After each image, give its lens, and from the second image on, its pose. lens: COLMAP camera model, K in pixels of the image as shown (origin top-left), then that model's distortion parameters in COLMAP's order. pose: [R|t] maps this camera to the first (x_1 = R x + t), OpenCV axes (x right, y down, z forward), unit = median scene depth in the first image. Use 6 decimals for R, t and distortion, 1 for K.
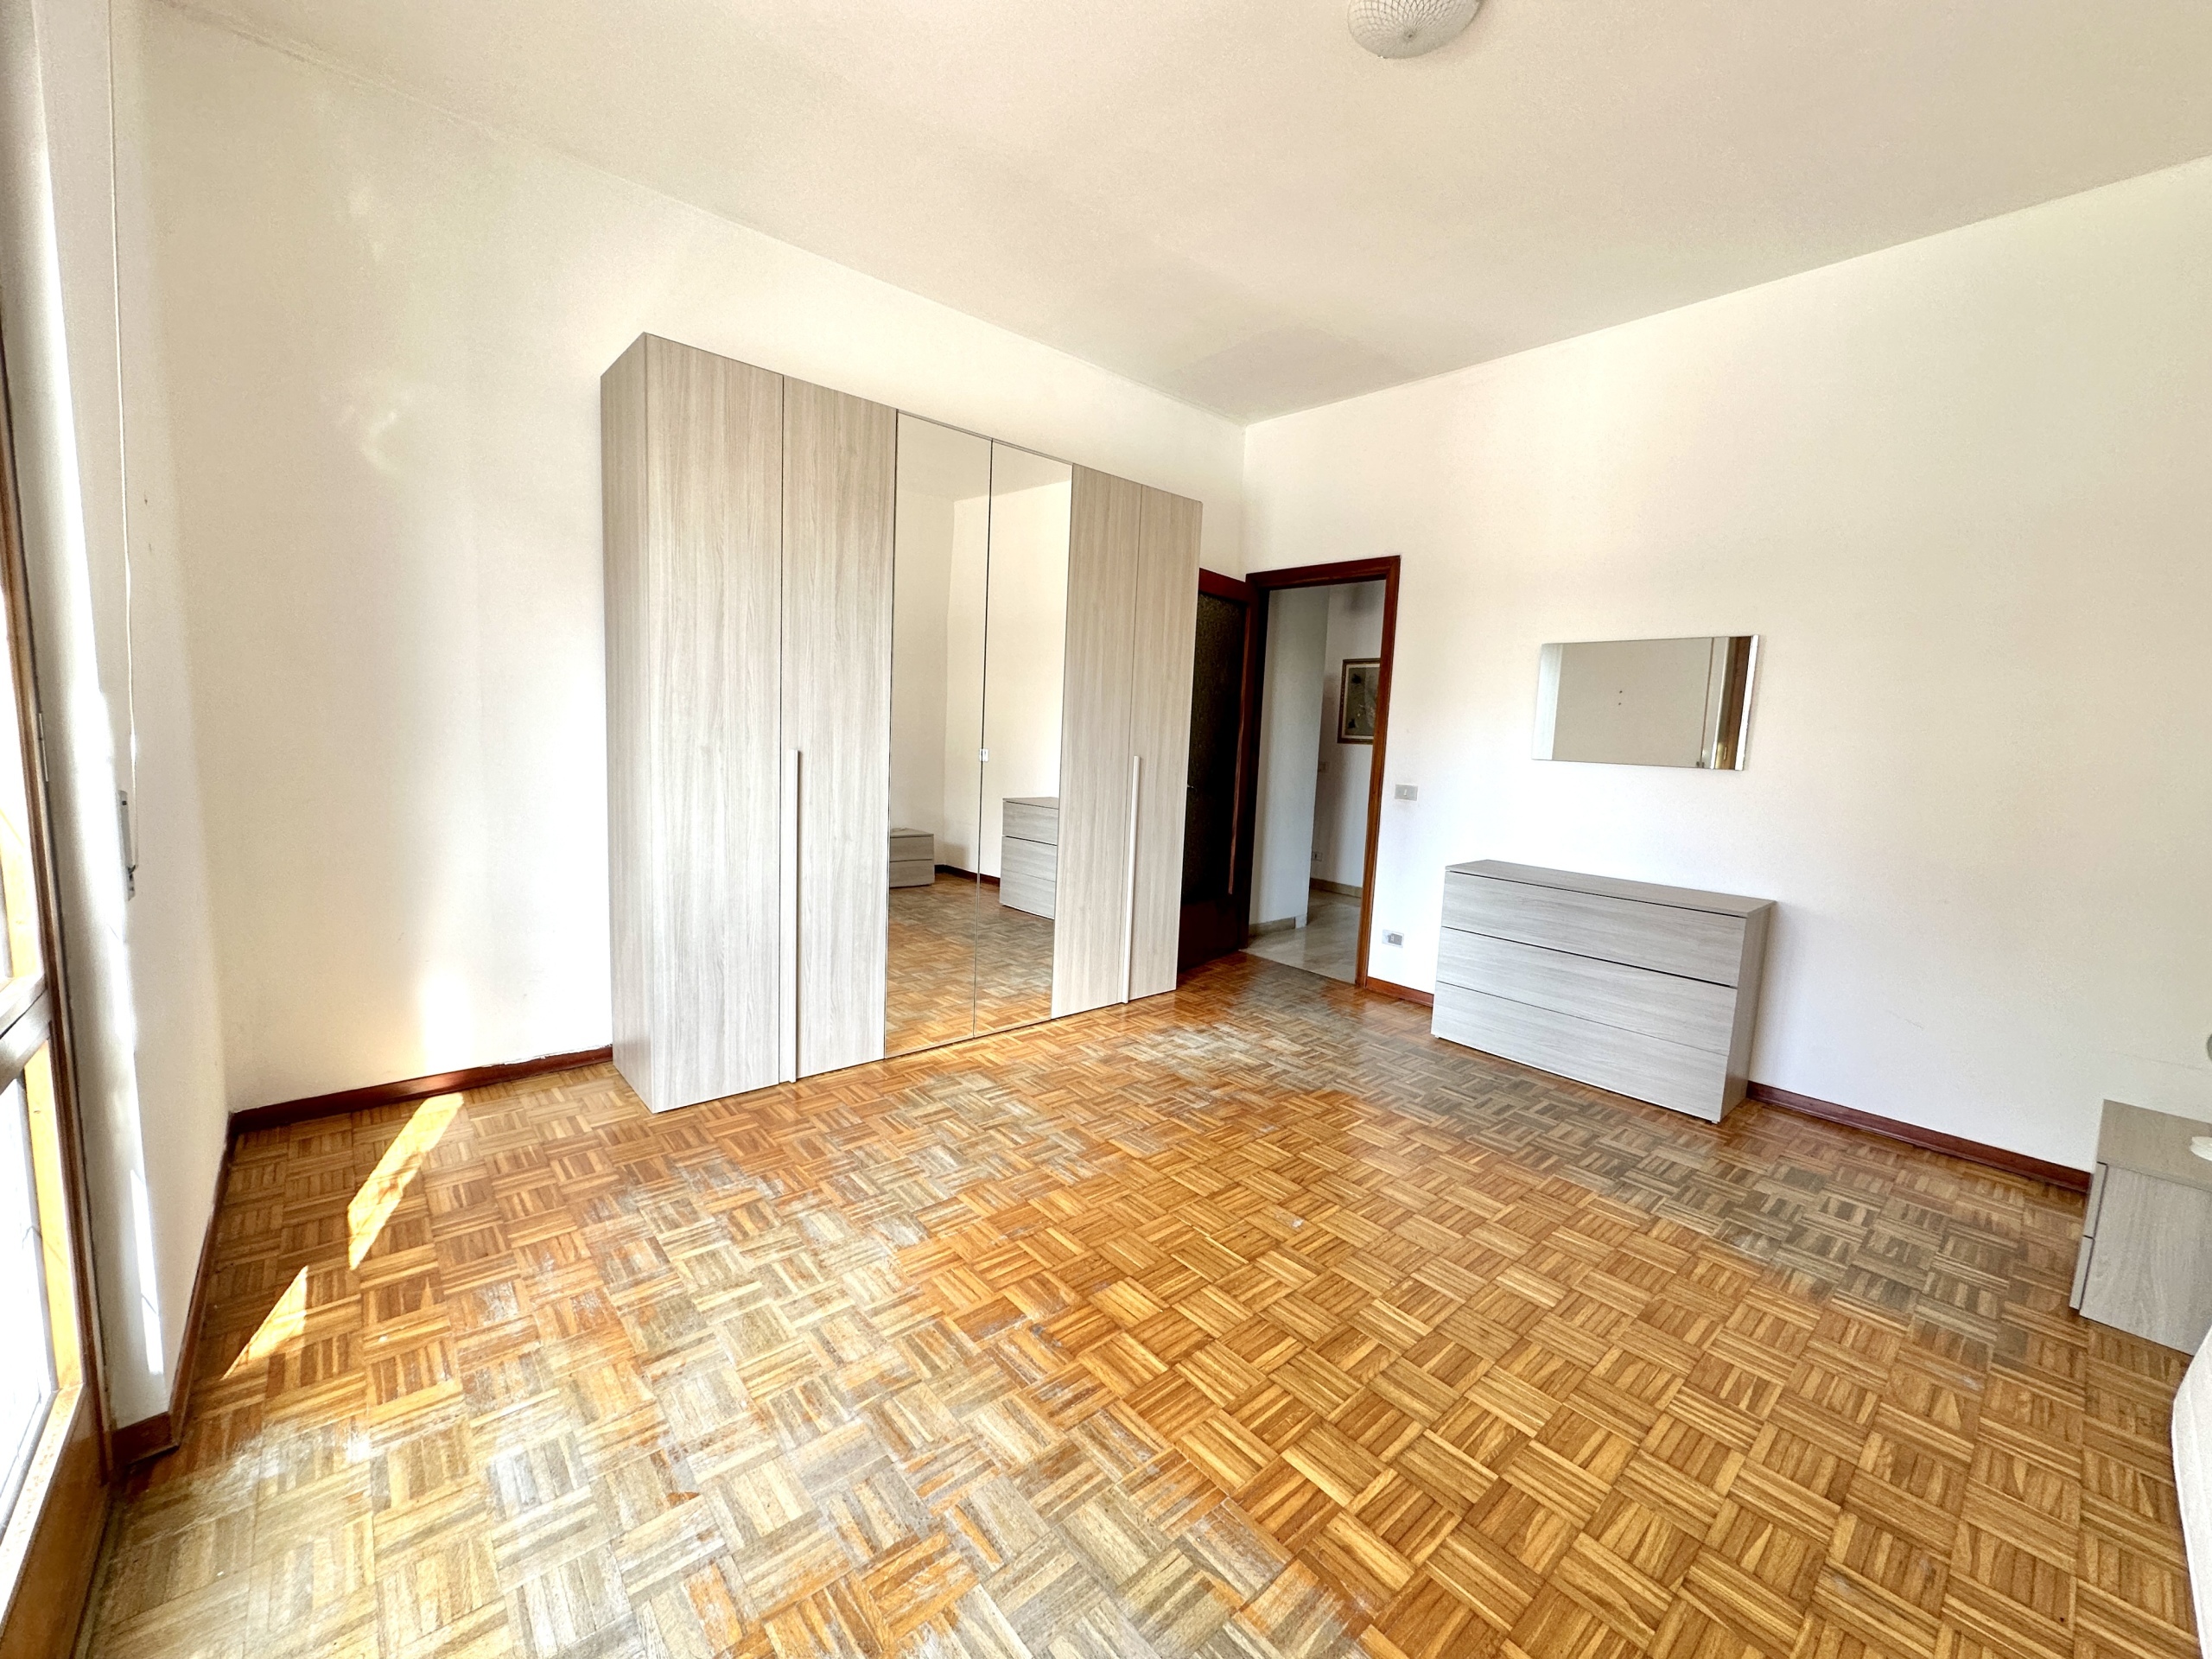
lens RADIAL K [[881.1, 0, 1105.7], [0, 881.1, 830.8], [0, 0, 1]] dist [-0.004558, 0.001151]
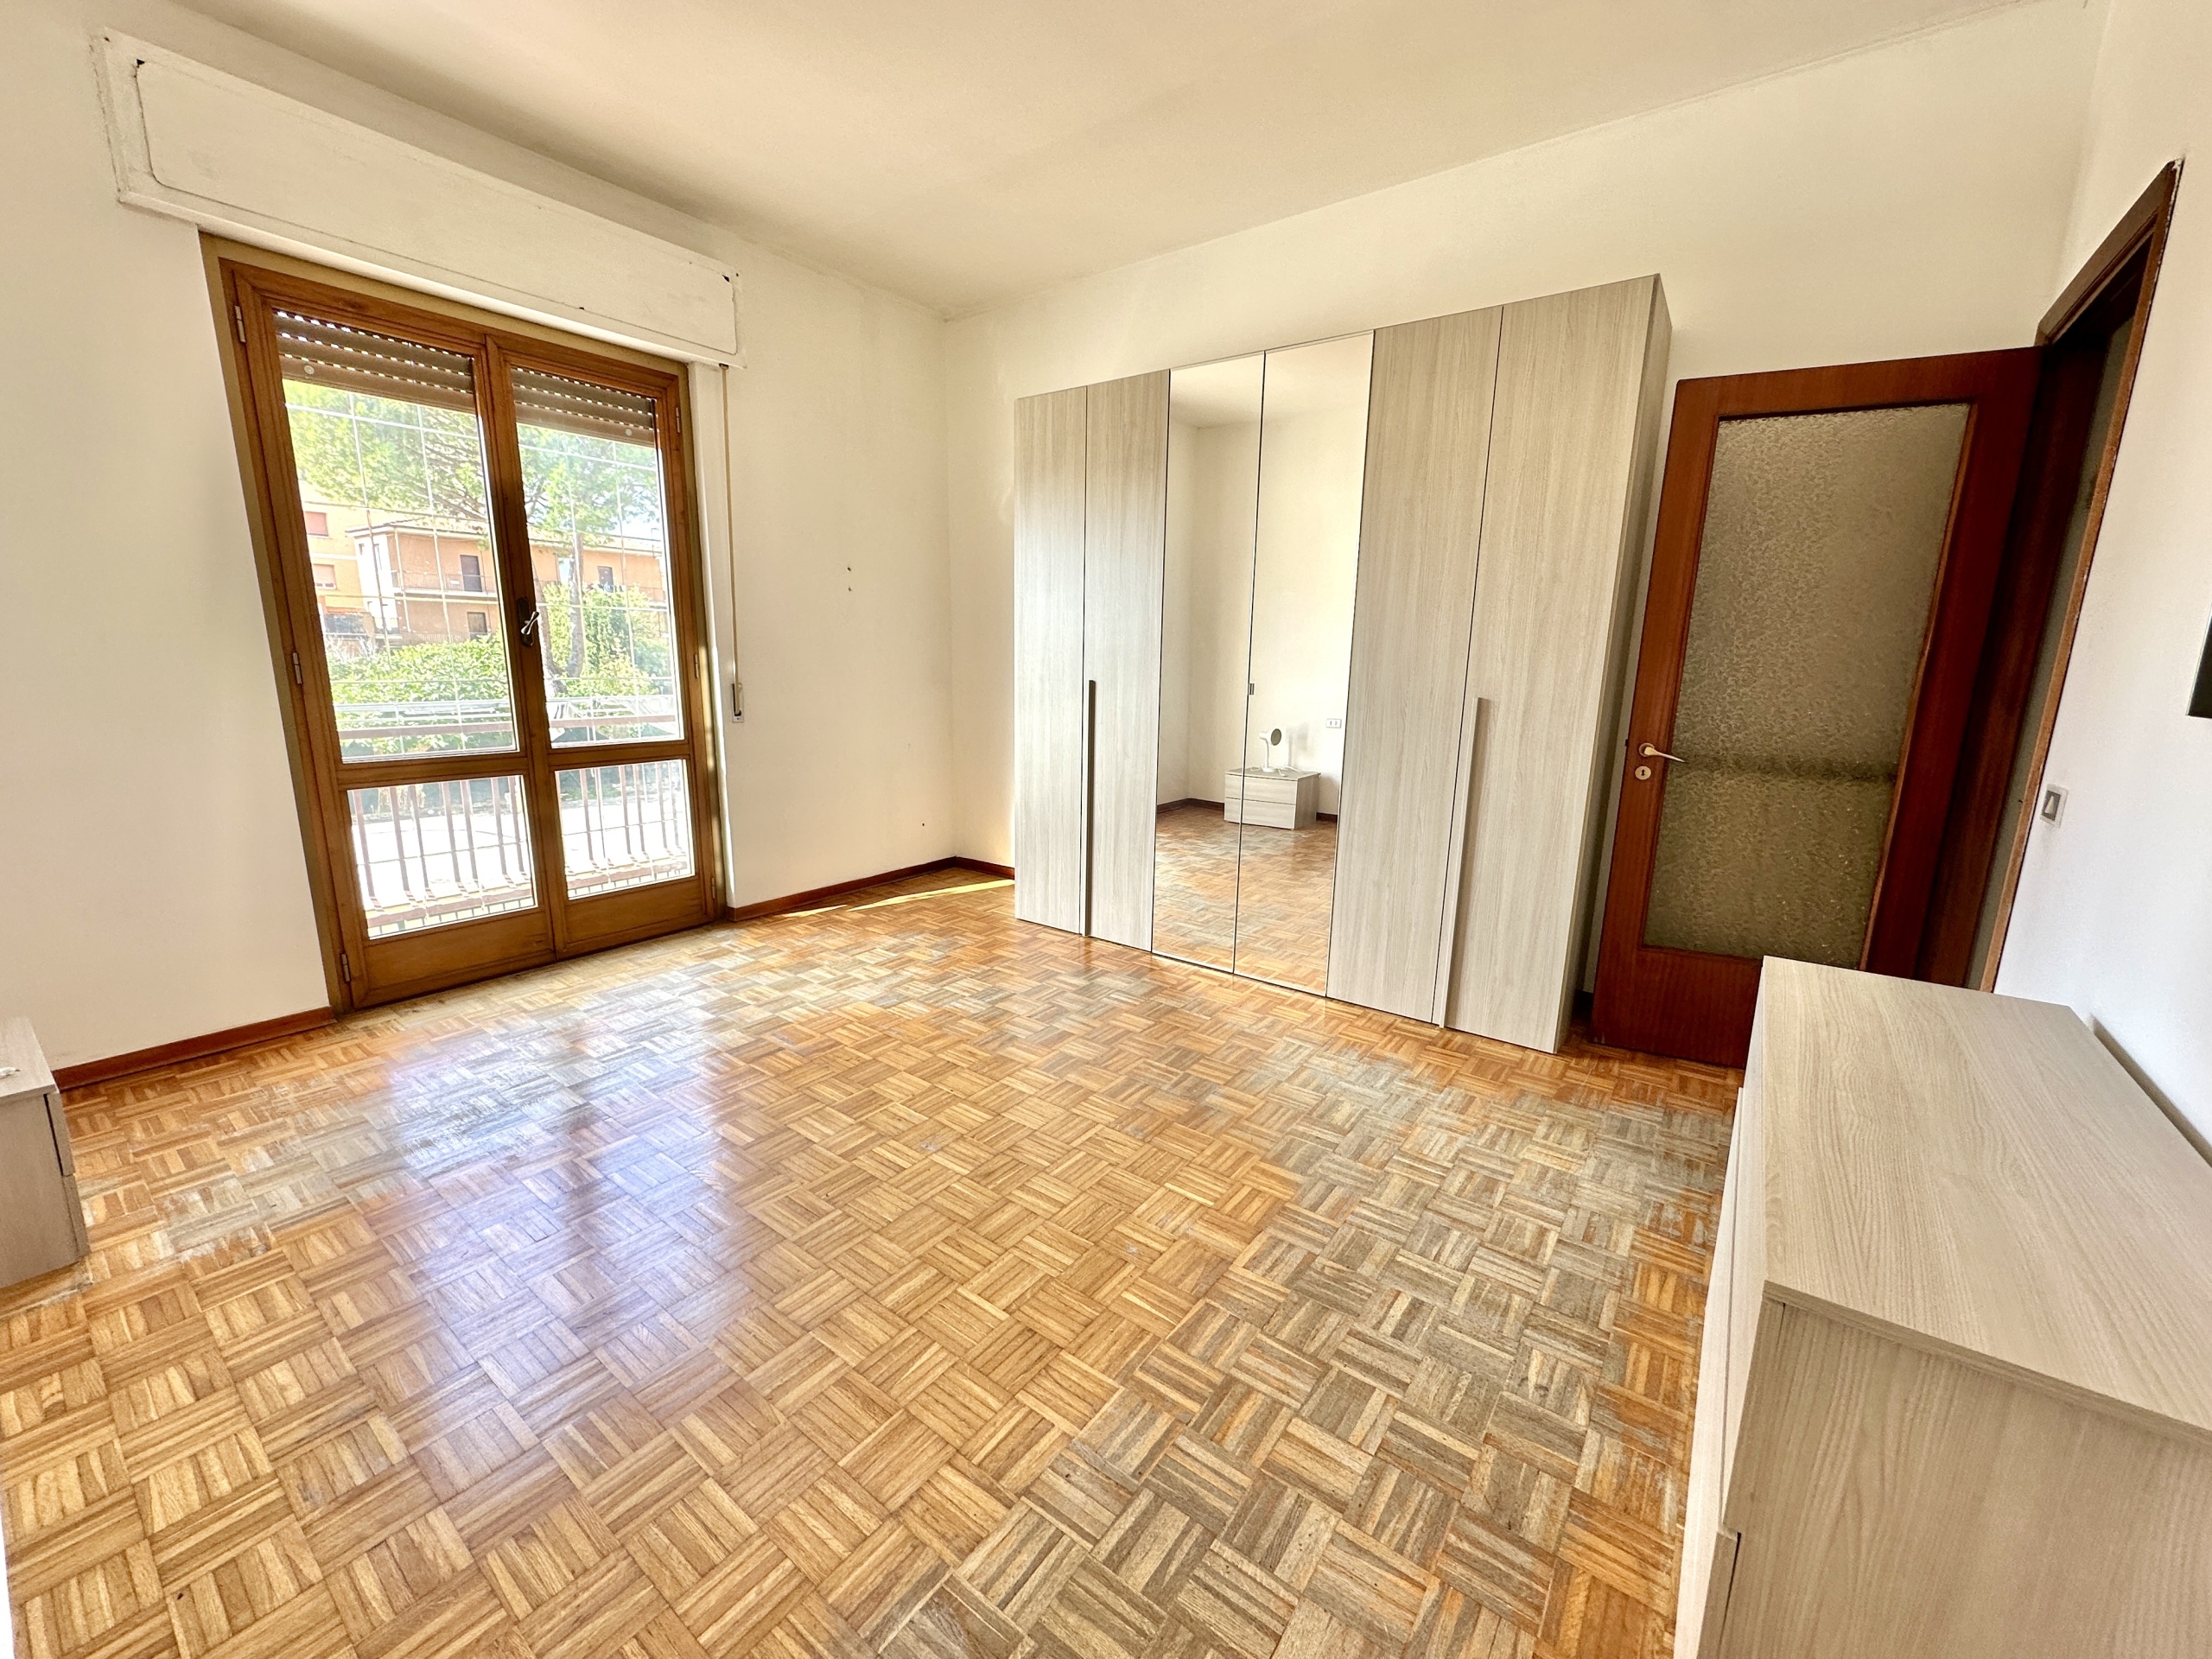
lens RADIAL K [[881.1, 0, 1105.7], [0, 881.1, 830.8], [0, 0, 1]] dist [-0.004558, 0.001151]
pose [[0.210007, 0.155721, -0.965219, 0.898570], [-0.124747, 0.983433, 0.131518, -0.045615], [0.969709, 0.092788, 0.225954, 0.725530]]
